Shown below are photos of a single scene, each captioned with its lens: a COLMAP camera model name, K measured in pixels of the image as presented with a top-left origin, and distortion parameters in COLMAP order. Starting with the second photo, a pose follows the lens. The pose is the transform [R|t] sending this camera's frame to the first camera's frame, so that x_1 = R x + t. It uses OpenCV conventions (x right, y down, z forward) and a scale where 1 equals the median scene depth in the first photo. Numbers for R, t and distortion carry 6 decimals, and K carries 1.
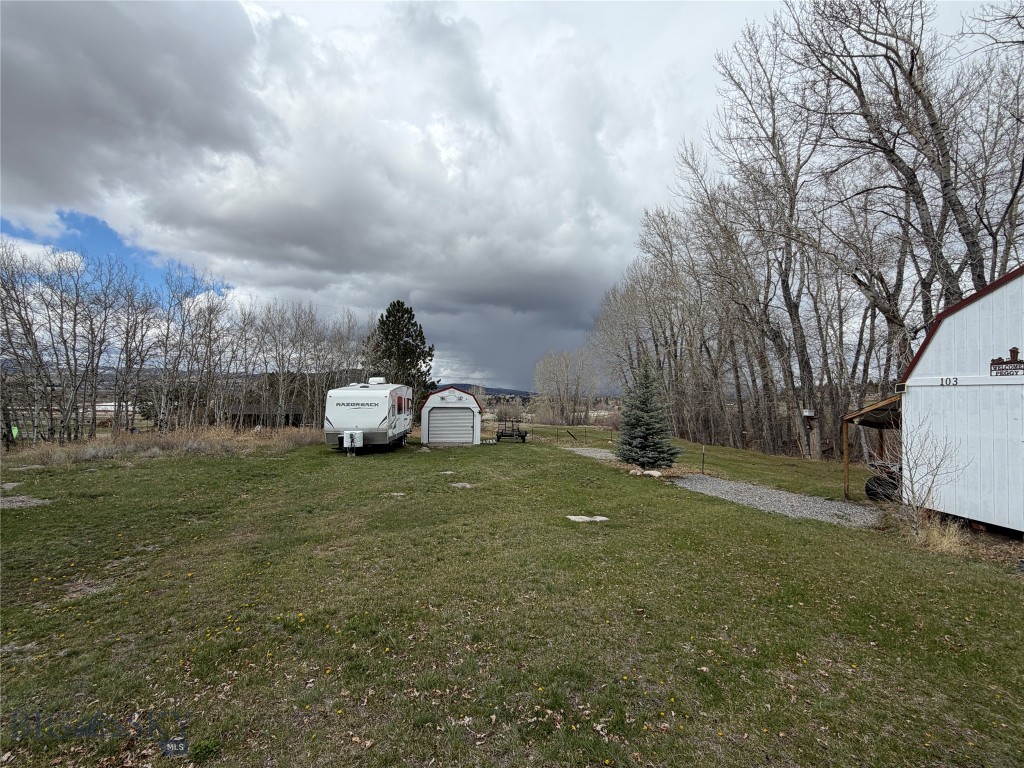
lens RADIAL K [[454.1, 0, 514.3], [0, 454.1, 385.3], [0, 0, 1]] dist [-0.000279, -0.000007]
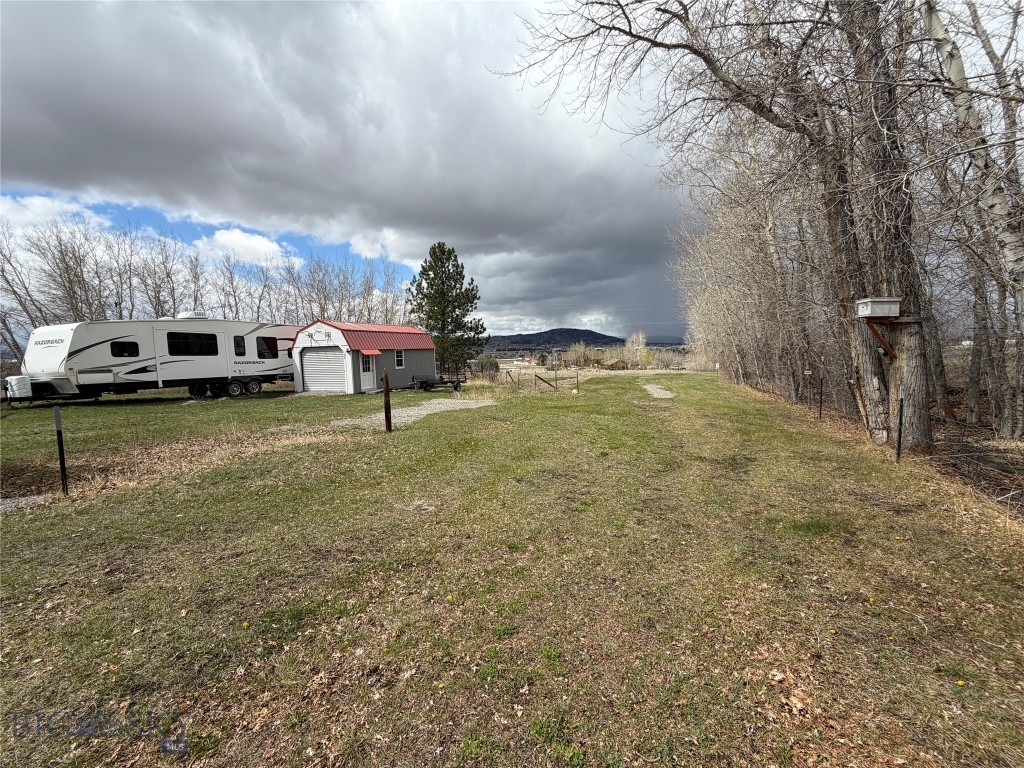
lens RADIAL K [[406.1, 0, 509.2], [0, 406.1, 382.1], [0, 0, 1]] dist [0.009117, -0.000696]
pose [[0.896650, -0.008361, -0.442661, 0.456073], [0.054371, 0.994333, 0.091353, 0.062191], [0.439389, -0.105979, 0.892024, 0.514157]]
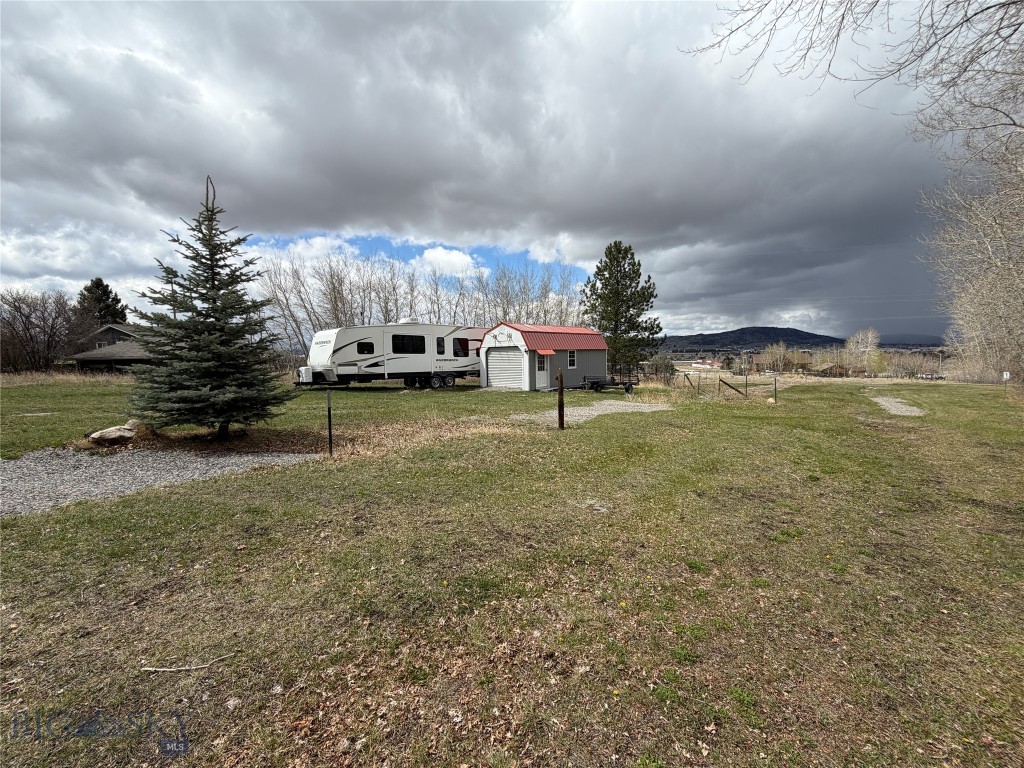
lens RADIAL K [[406.1, 0, 510.1], [0, 406.1, 382.2], [0, 0, 1]] dist [0.009117, -0.000696]
pose [[0.652993, 0.021664, -0.757054, 0.448140], [0.047005, 0.996505, 0.069060, 0.062286], [0.755904, -0.080681, 0.649693, 0.508026]]
